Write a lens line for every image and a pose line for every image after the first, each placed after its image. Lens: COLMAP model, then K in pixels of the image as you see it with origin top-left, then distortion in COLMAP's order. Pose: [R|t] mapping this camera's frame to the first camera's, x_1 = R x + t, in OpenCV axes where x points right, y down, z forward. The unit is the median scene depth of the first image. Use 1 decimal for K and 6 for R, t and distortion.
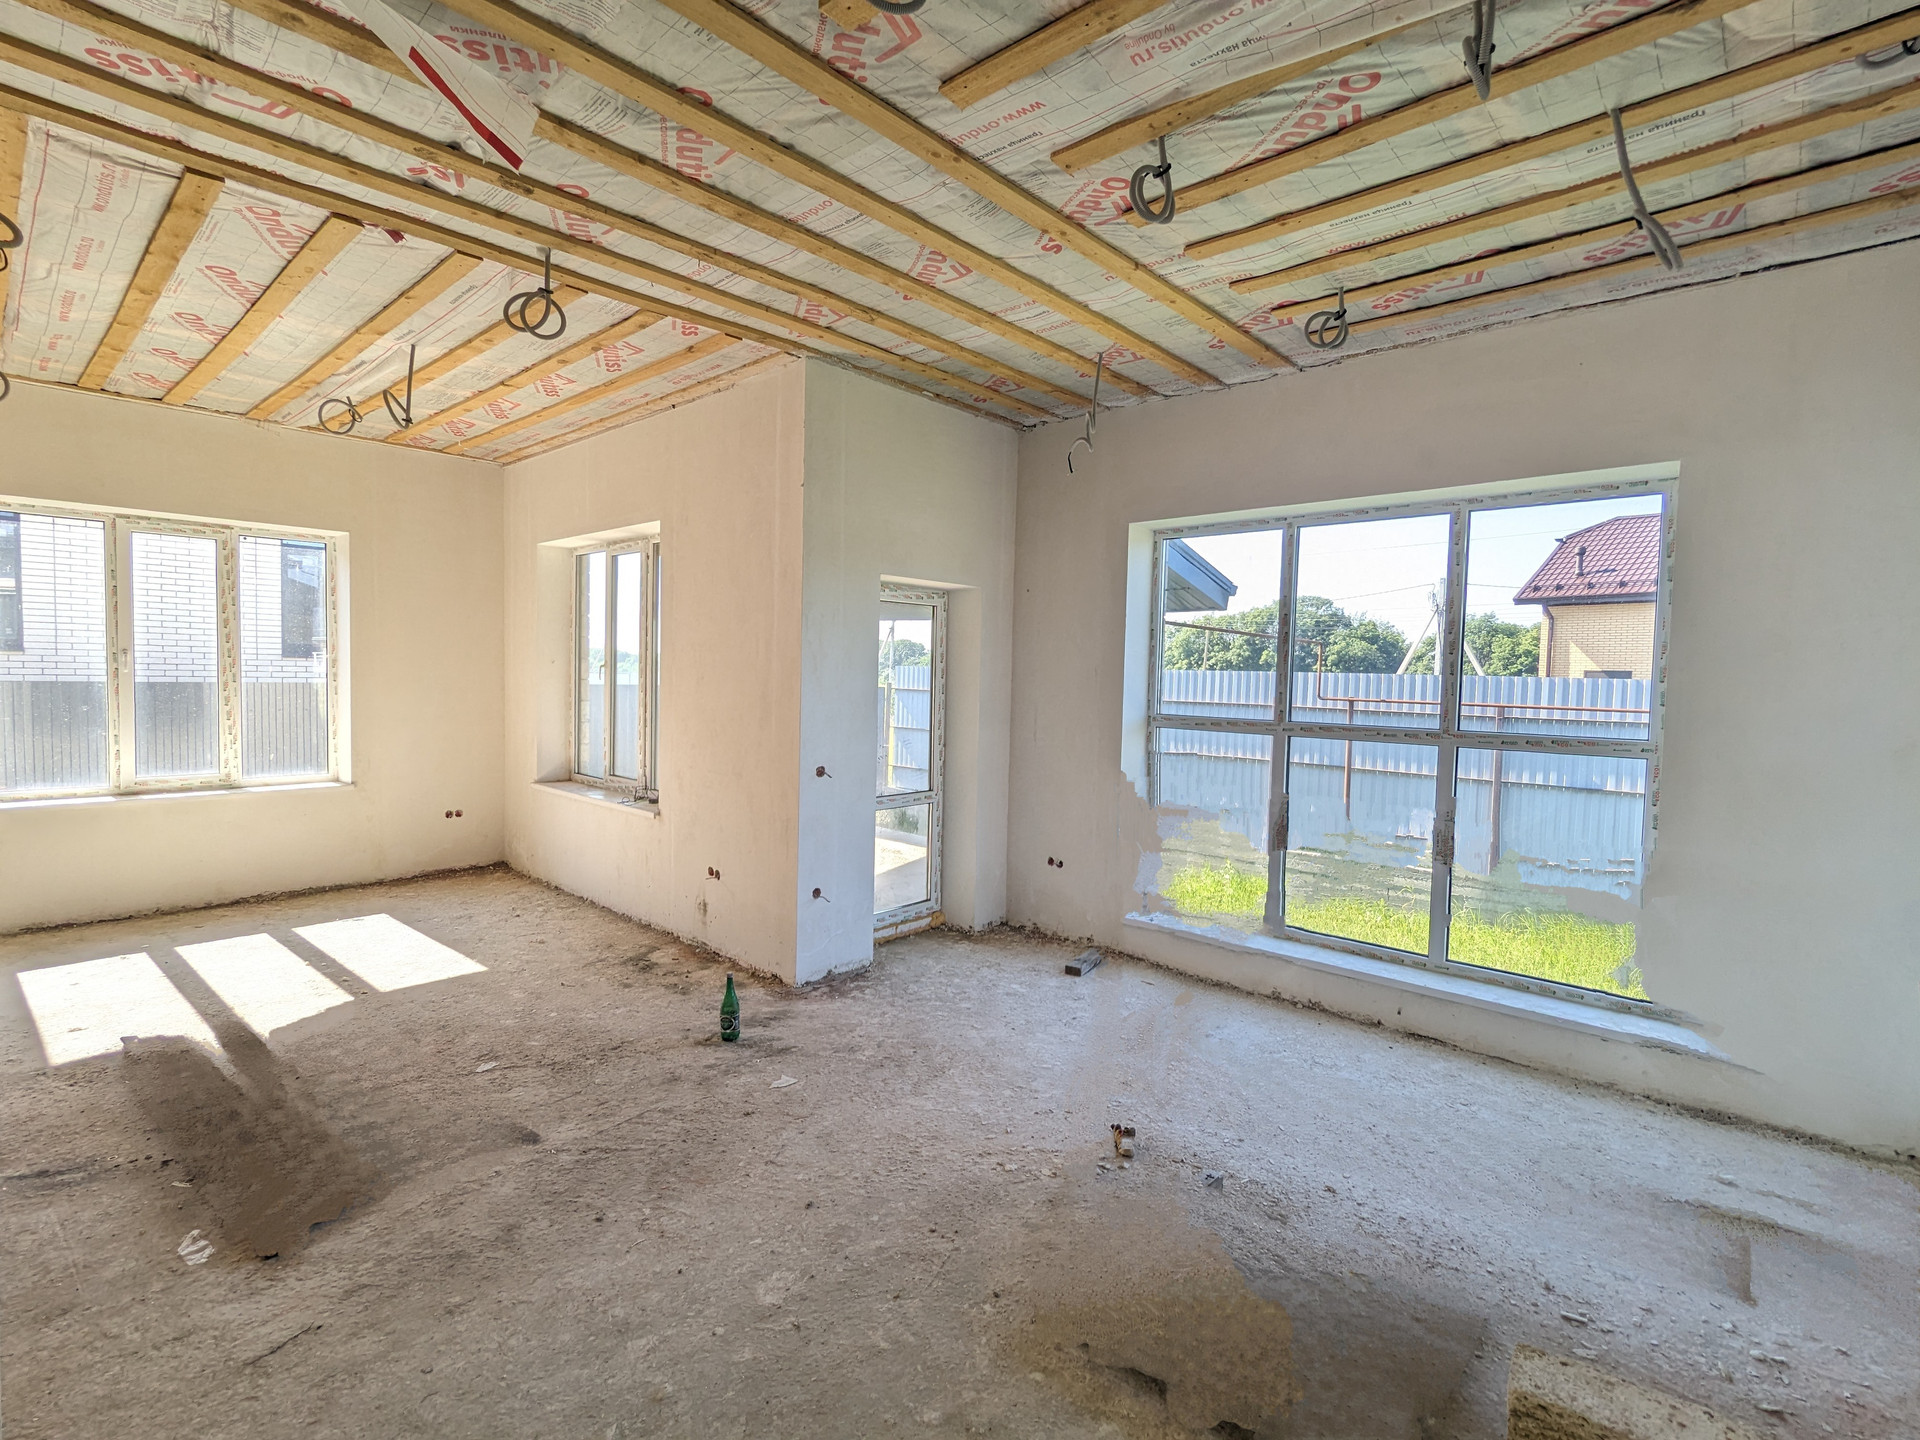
lens RADIAL K [[921.0, 0, 951.6], [0, 921.0, 718.8], [0, 0, 1]] dist [-0.000471, 0.000096]
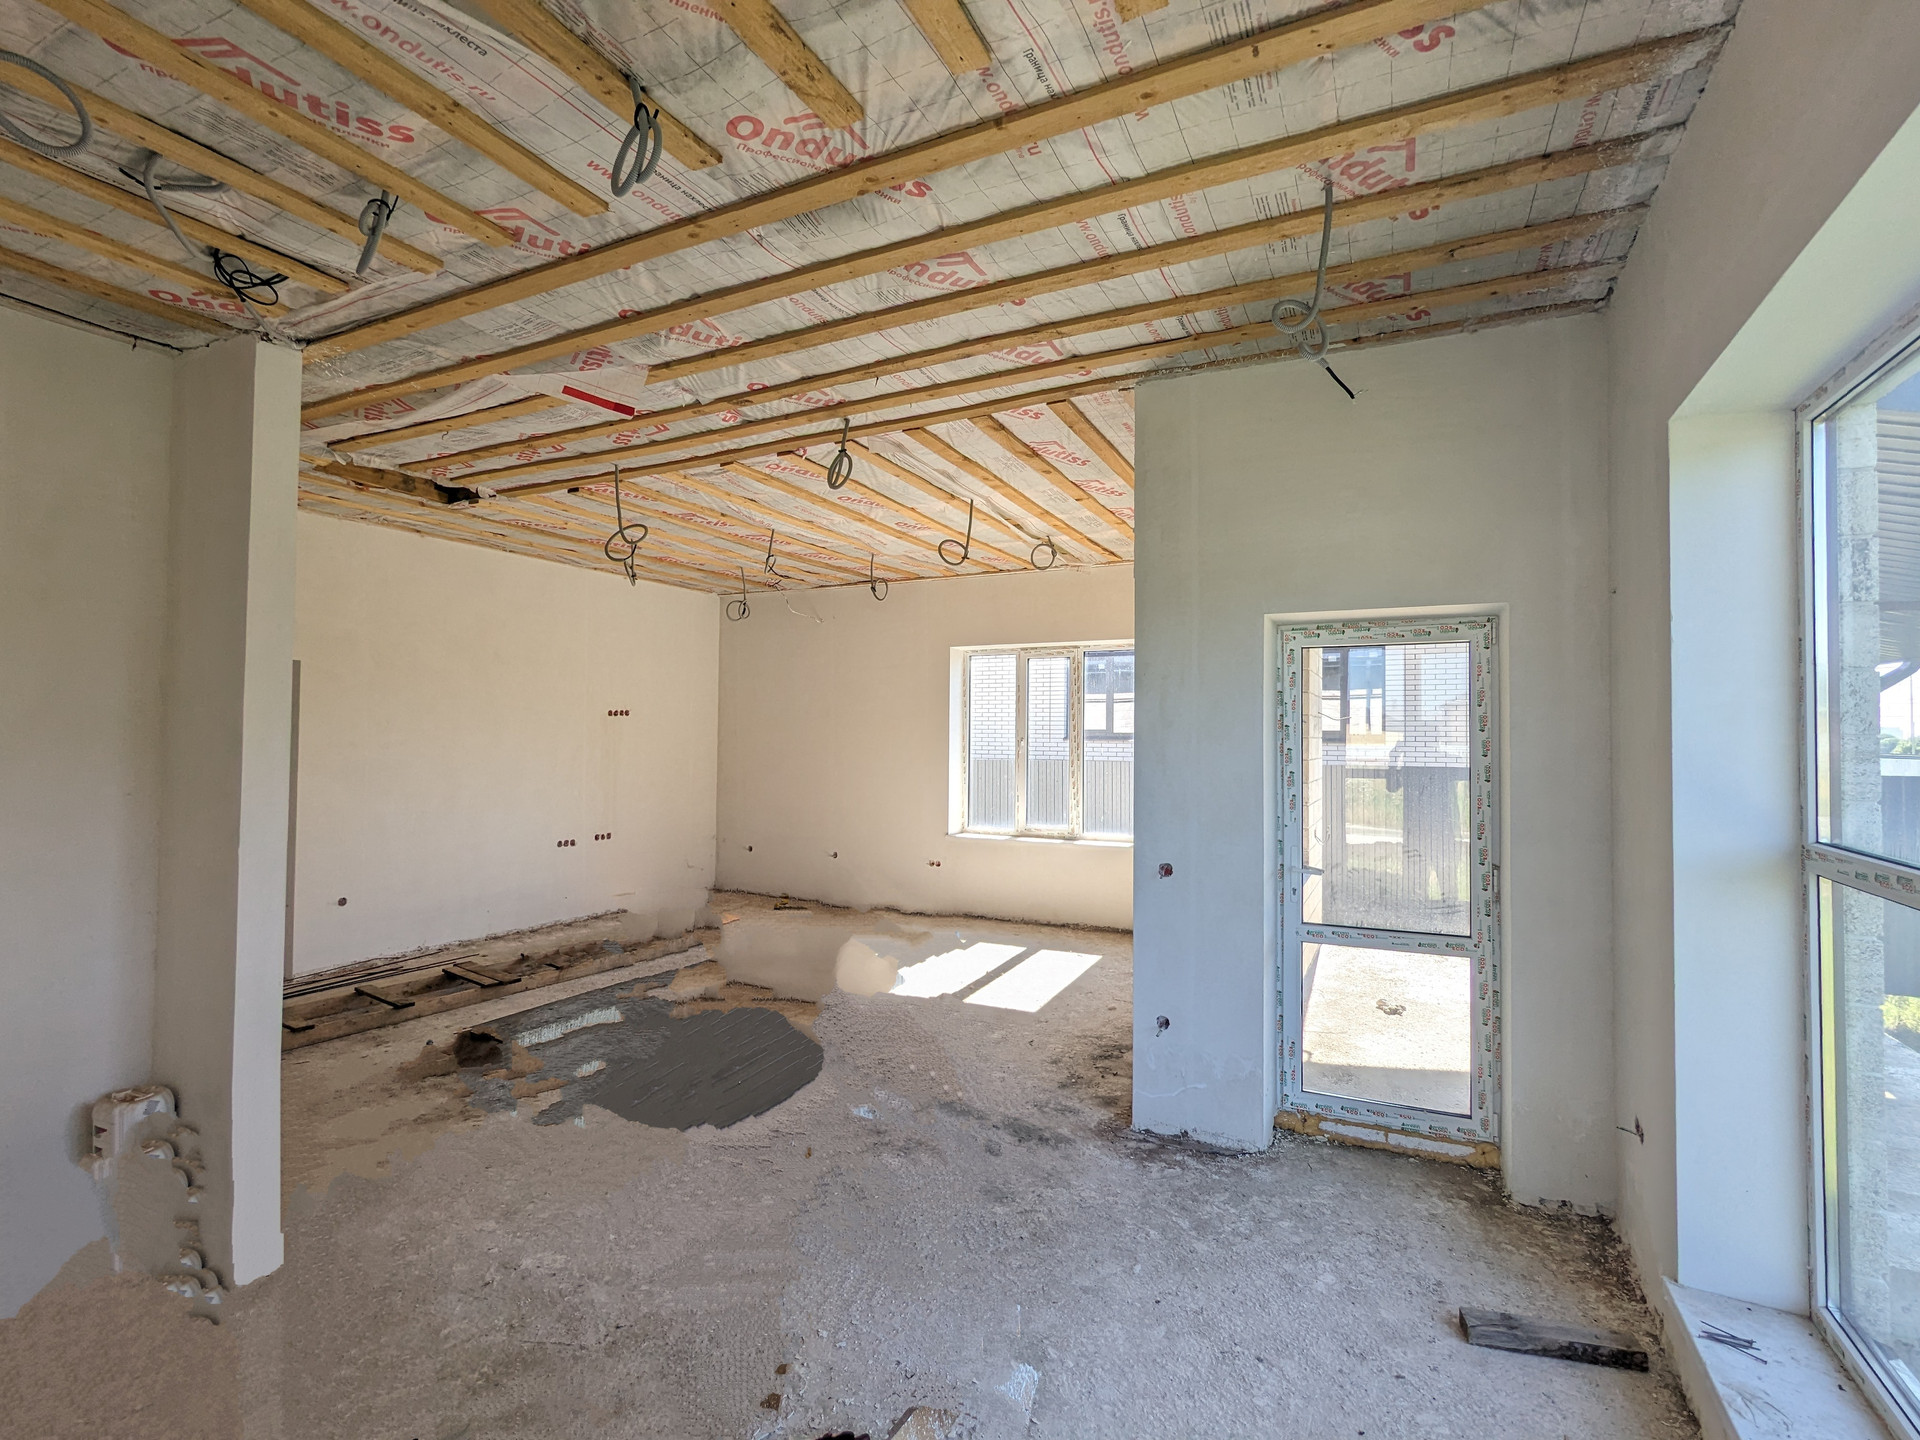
lens RADIAL K [[909.1, 0, 957.2], [0, 909.1, 710.9], [0, 0, 1]] dist [-0.001986, -0.000366]
pose [[0.281776, -0.049521, -0.958201, 0.584322], [-0.052381, 0.996384, -0.066898, -0.018402], [0.958049, 0.069041, 0.278163, 0.599500]]
